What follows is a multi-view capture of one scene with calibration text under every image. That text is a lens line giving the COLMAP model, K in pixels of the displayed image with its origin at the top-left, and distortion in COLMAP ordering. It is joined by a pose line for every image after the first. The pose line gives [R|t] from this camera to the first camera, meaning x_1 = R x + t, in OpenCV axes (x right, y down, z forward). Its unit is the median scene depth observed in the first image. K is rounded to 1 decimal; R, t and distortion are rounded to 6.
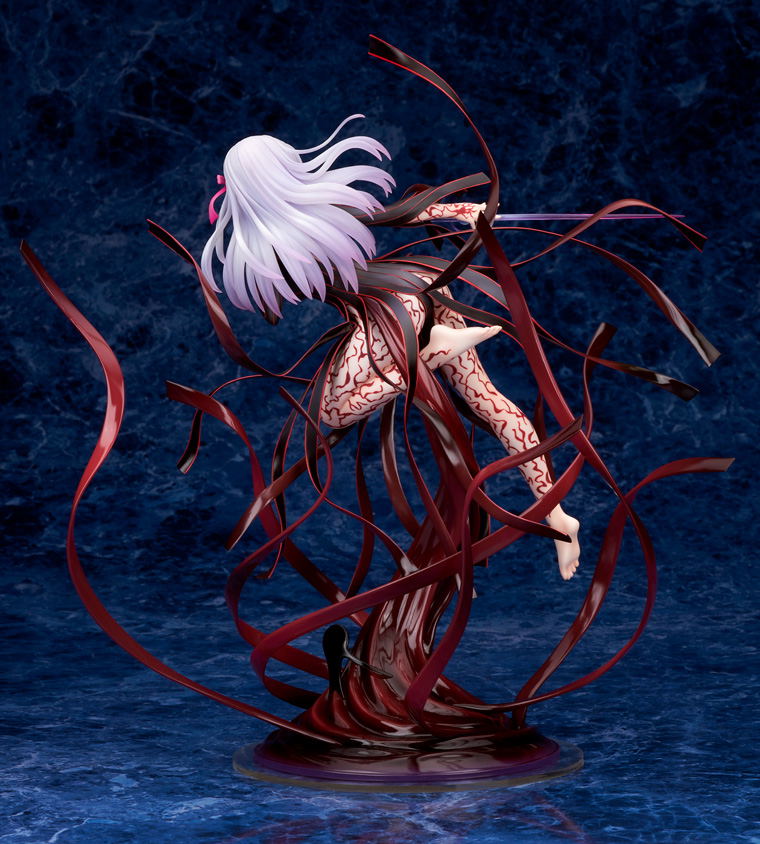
lens RADIAL K [[3403.7, 0, 380.0], [0, 3403.7, 422.0], [0, 0, 1]] dist [-0.124099, -4.094887]
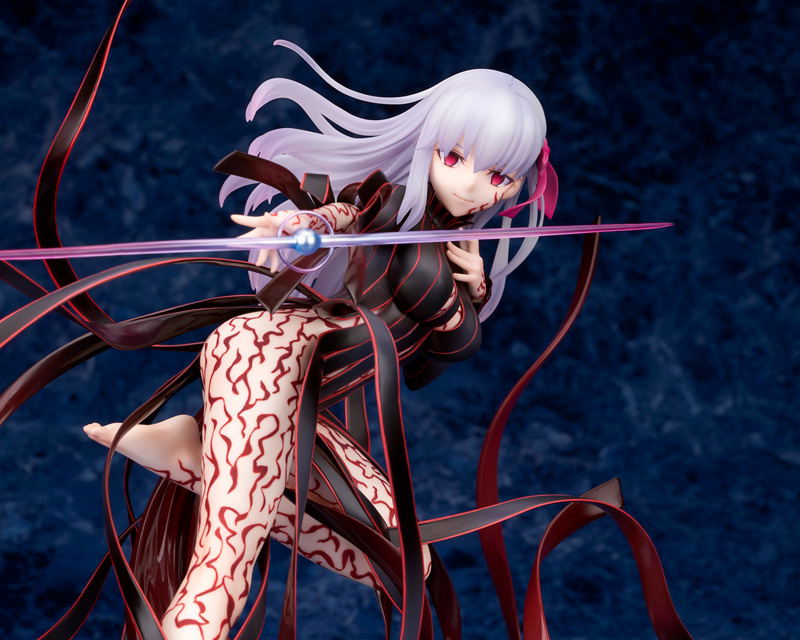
lens RADIAL K [[3075.7, 0, 400.0], [0, 3075.7, 320.0], [0, 0, 1]] dist [-0.175121, -1.228500]
pose [[0.999349, -0.009204, 0.034893, 0.003792], [0.008590, 0.999806, 0.017708, -0.034914], [-0.035049, -0.017396, 0.999234, 0.319726]]
